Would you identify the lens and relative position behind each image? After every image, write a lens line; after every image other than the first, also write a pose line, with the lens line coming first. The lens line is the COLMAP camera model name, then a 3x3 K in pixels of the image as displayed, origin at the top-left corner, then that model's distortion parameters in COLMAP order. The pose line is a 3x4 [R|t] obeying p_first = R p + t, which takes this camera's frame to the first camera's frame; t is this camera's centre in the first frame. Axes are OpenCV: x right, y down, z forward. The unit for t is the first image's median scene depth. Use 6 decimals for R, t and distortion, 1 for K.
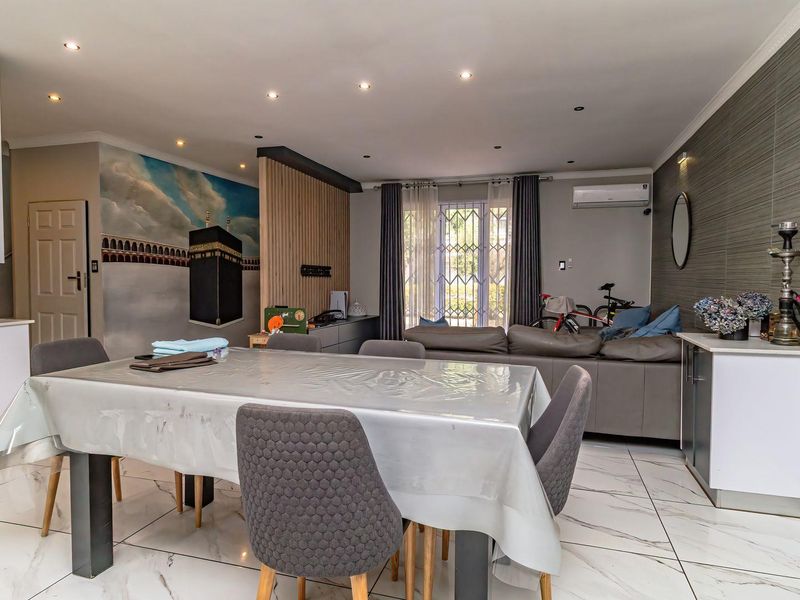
lens RADIAL K [[501.0, 0, 403.3], [0, 501.0, 295.8], [0, 0, 1]] dist [-0.005873, -0.003653]
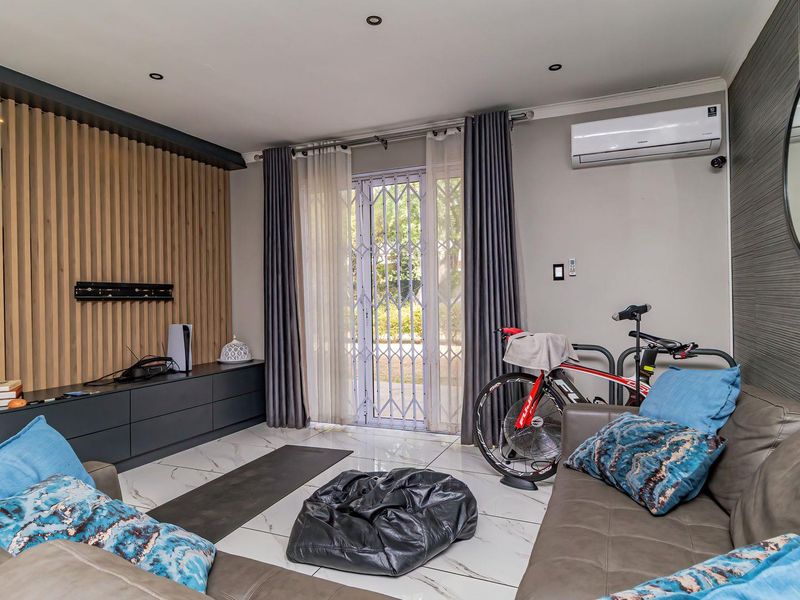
lens RADIAL K [[501.0, 0, 403.4], [0, 501.0, 301.1], [0, 0, 1]] dist [-0.005873, -0.003653]
pose [[0.993789, -0.019678, -0.109525, 0.223855], [0.016673, 0.999461, -0.028285, -0.017578], [0.110023, 0.026283, 0.993581, 0.467791]]
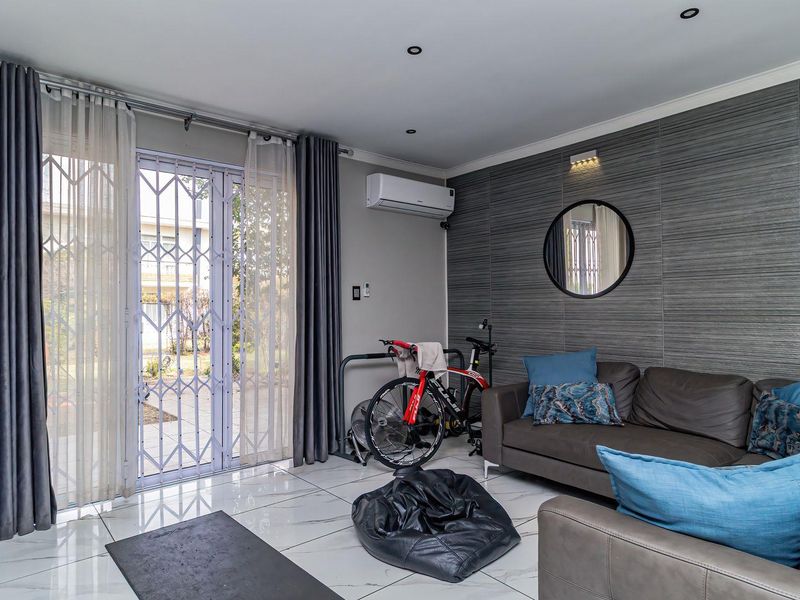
lens RADIAL K [[501.0, 0, 418.7], [0, 501.0, 303.2], [0, 0, 1]] dist [-0.005873, -0.003653]
pose [[0.520869, -0.002805, 0.853632, -0.203957], [0.042522, 0.998838, -0.022664, -0.032406], [-0.852577, 0.048103, 0.520384, 0.646038]]
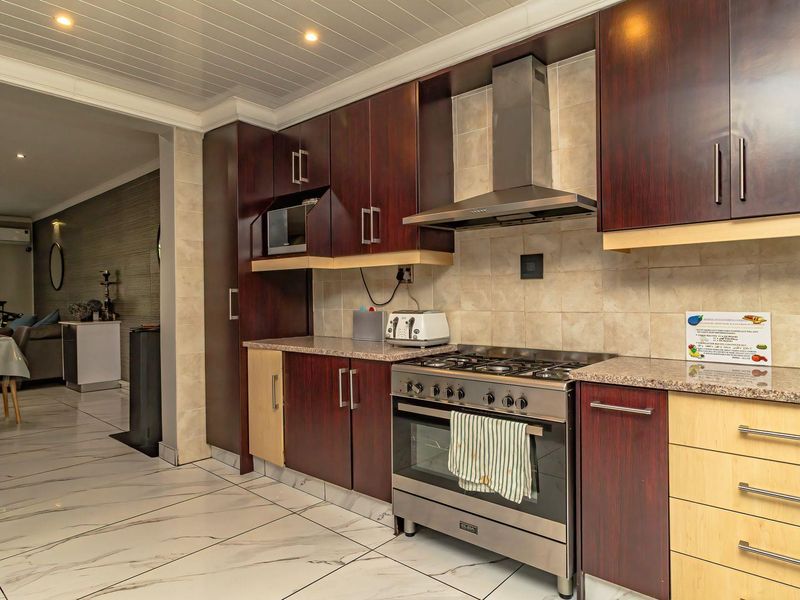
lens RADIAL K [[501.0, 0, 401.3], [0, 501.0, 298.4], [0, 0, 1]] dist [-0.005873, -0.003653]
pose [[0.435177, -0.011412, 0.900272, -0.312133], [0.051753, 0.998583, -0.012359, 0.037085], [-0.898856, 0.051970, 0.435152, -0.528126]]
